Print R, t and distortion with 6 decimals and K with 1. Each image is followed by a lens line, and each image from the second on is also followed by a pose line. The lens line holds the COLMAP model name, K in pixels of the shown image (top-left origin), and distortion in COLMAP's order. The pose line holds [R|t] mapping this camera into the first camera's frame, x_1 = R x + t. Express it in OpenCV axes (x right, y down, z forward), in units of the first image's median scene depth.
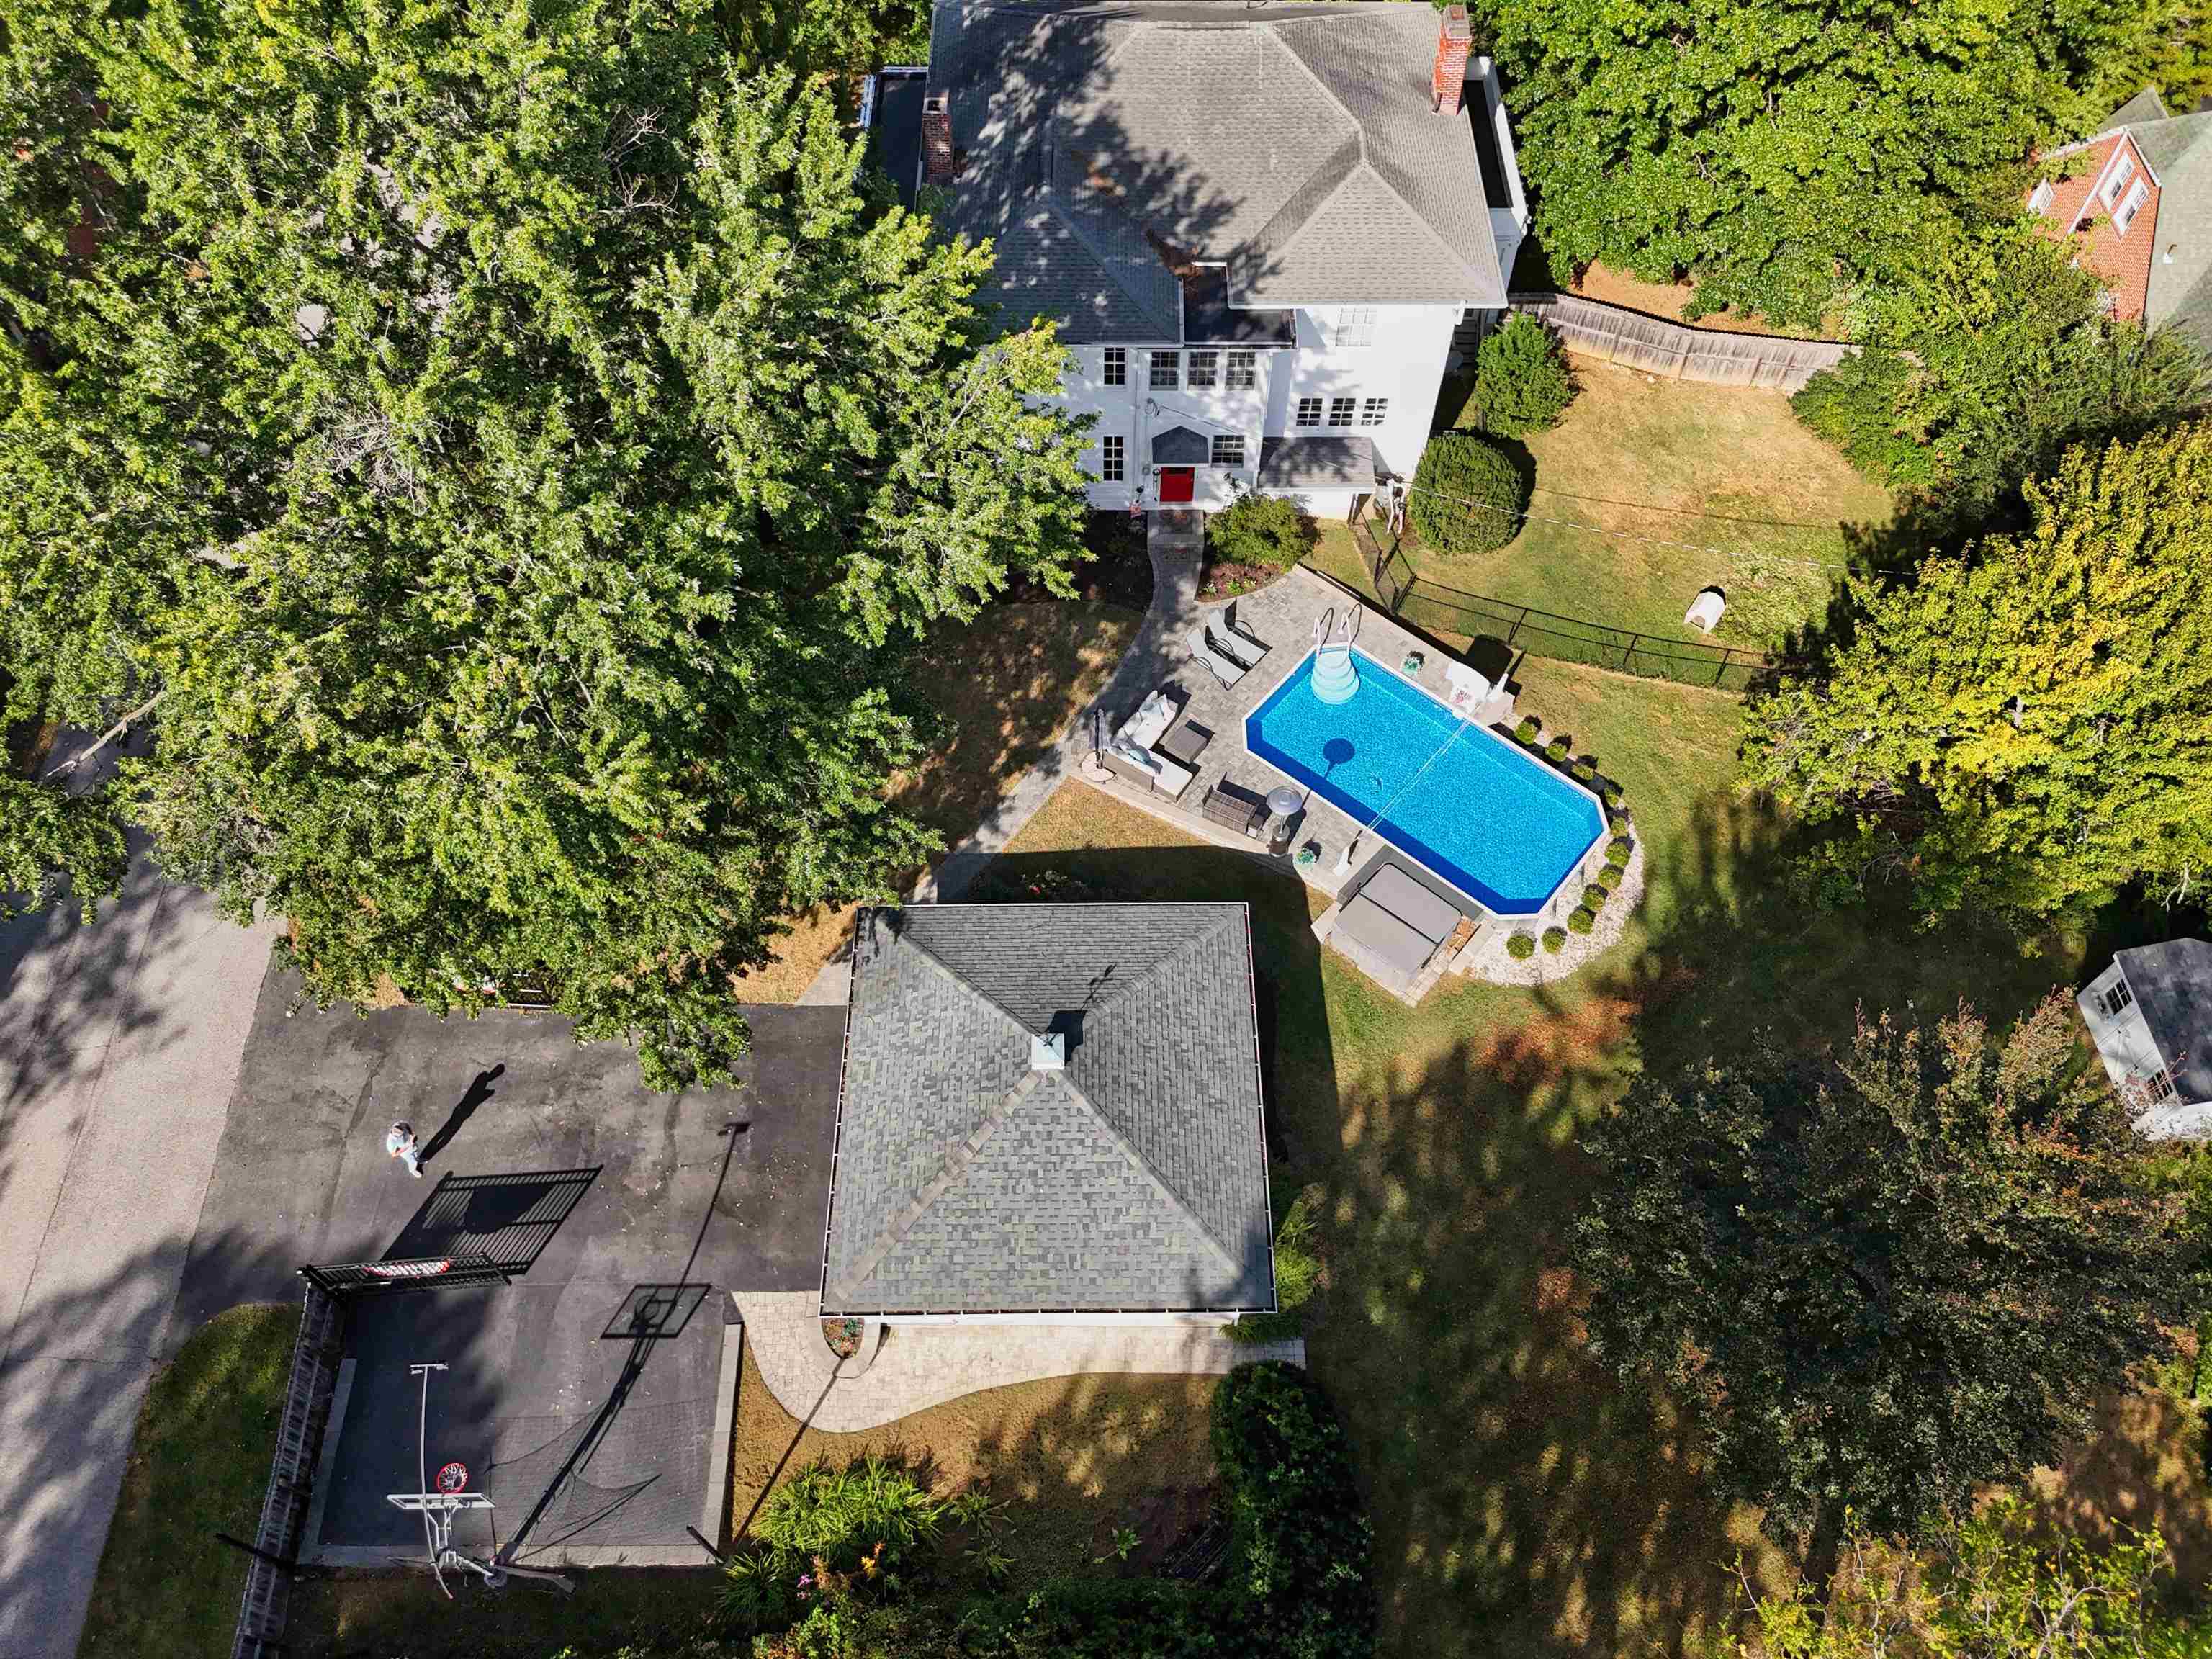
lens RADIAL K [[1654.0, 0, 1101.2], [0, 1654.0, 827.8], [0, 0, 1]] dist [0.049124, -0.043761]
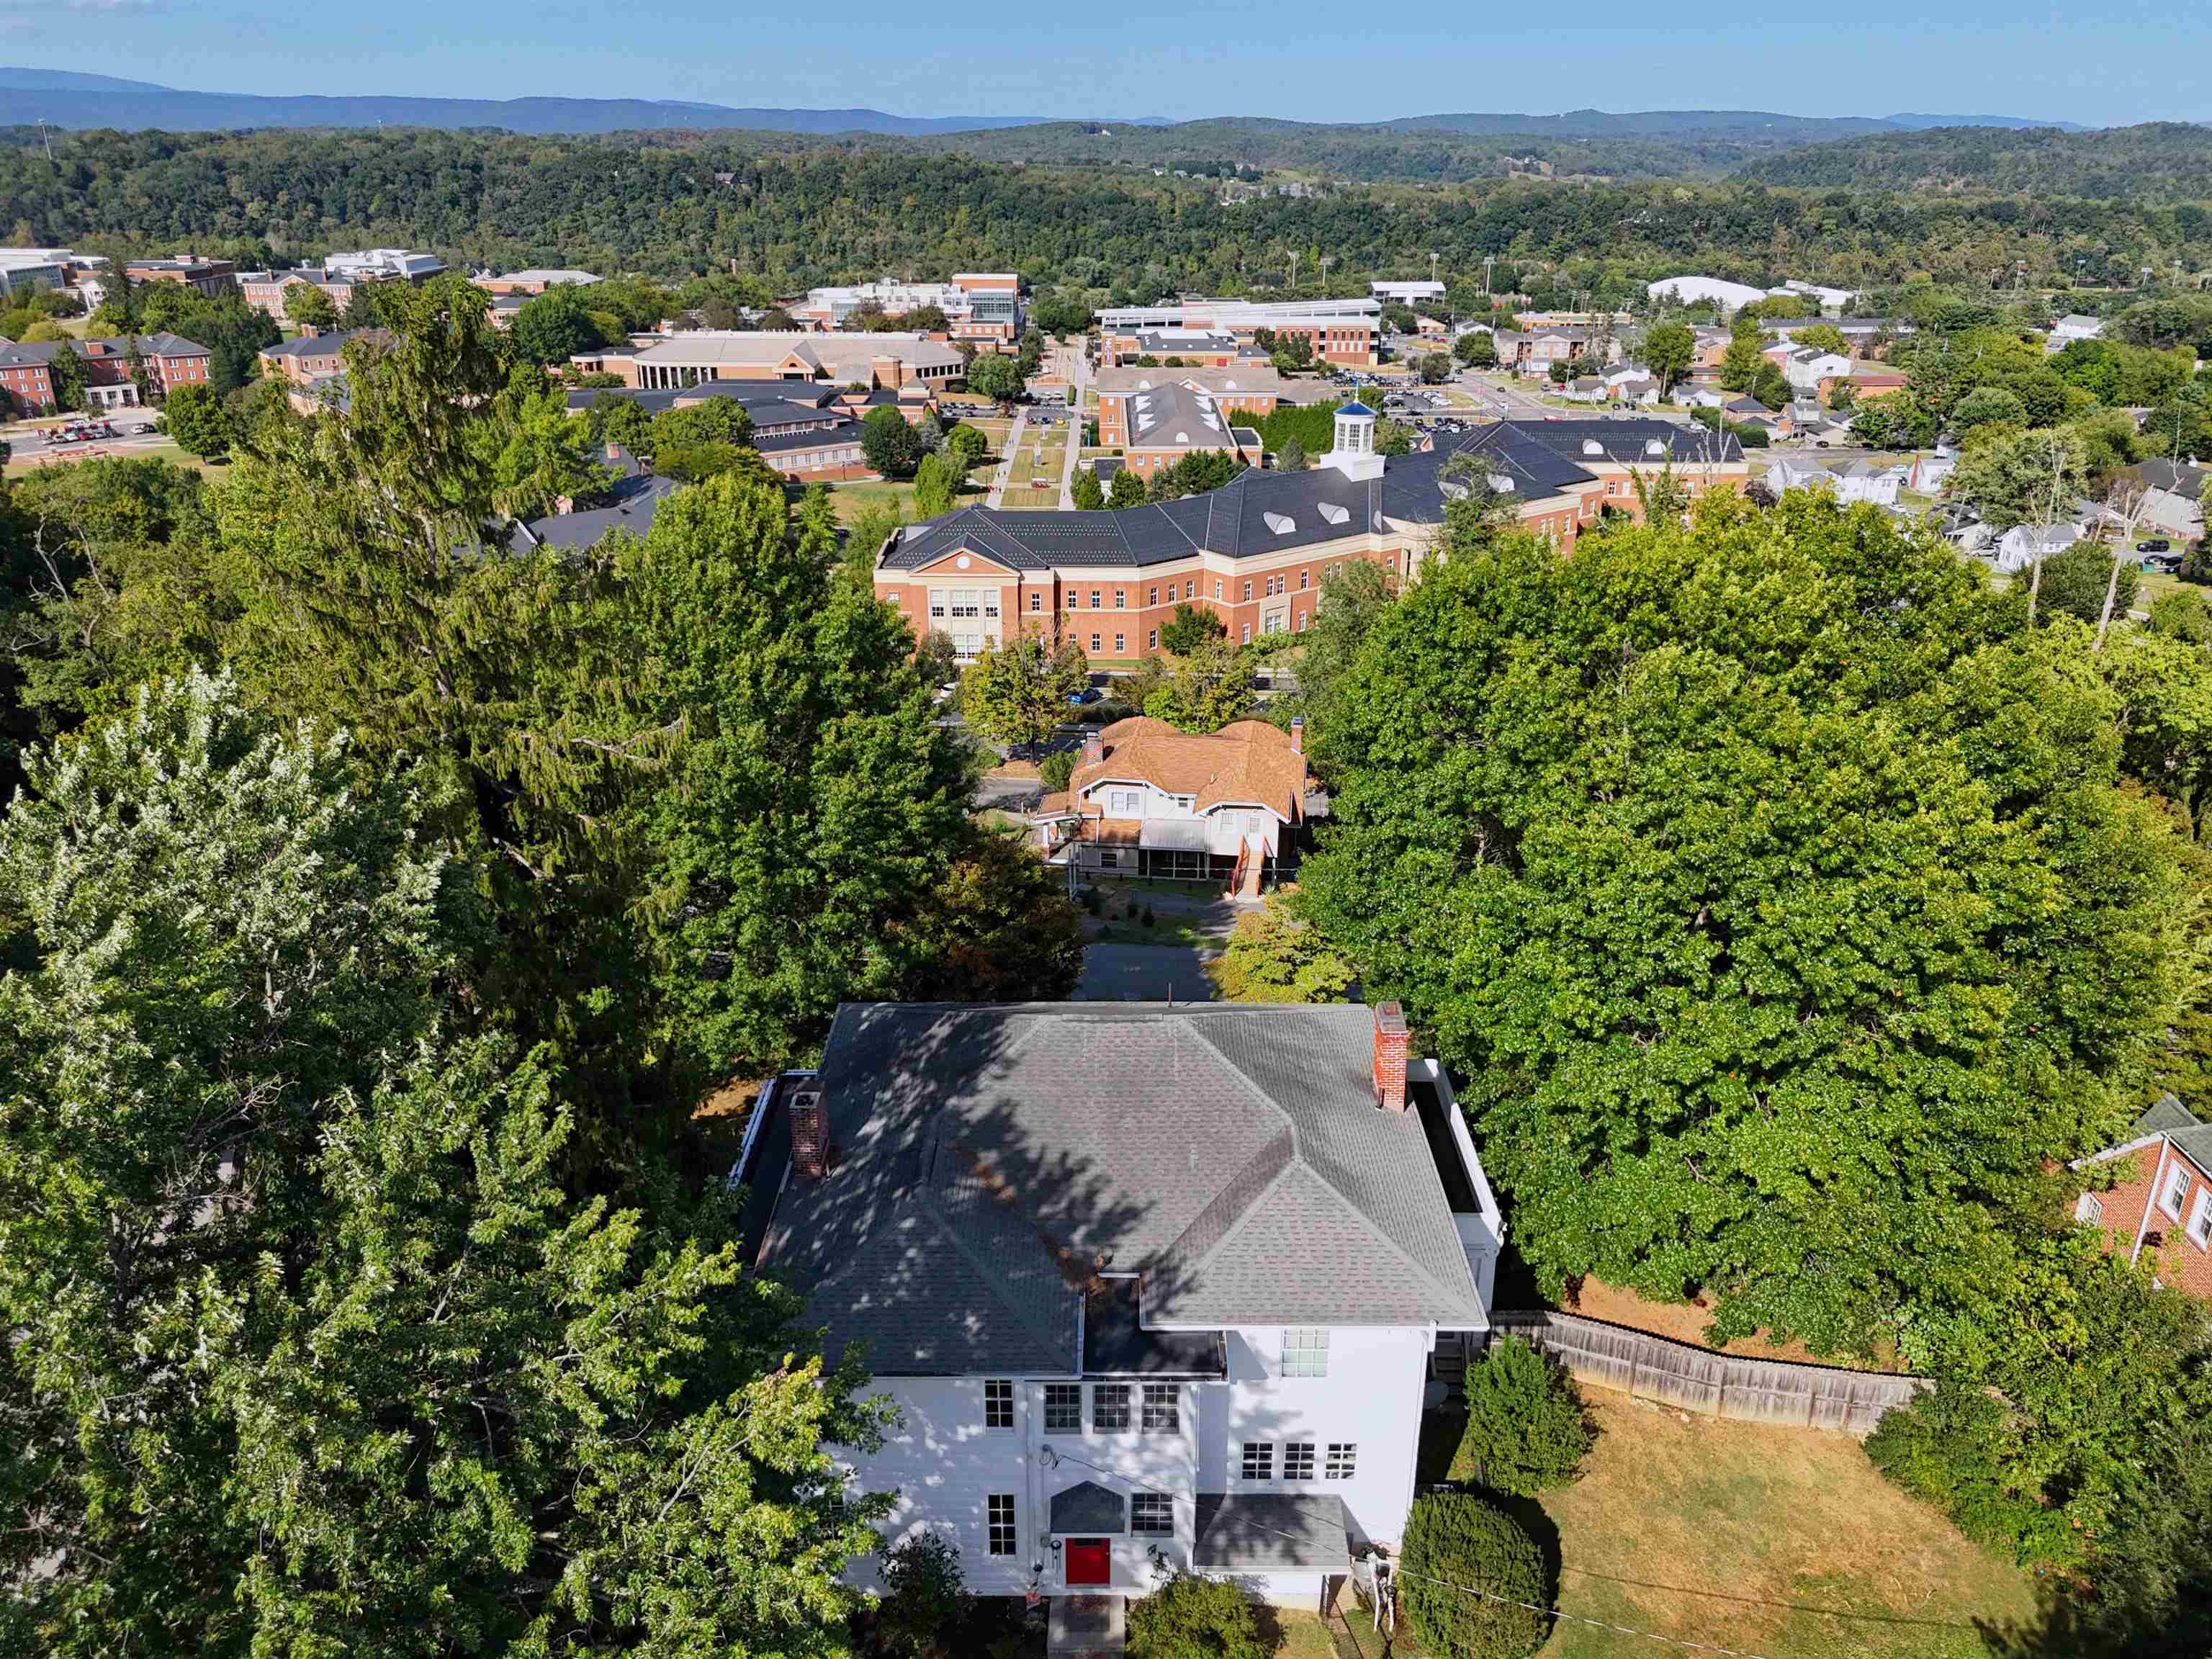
lens RADIAL K [[1654.0, 0, 1101.2], [0, 1654.0, 827.8], [0, 0, 1]] dist [0.049124, -0.043761]
pose [[0.999993, -0.001983, -0.003246, 0.057519], [-0.000159, 0.830795, -0.556579, -0.064794], [0.003801, 0.556575, 0.830789, 0.191262]]
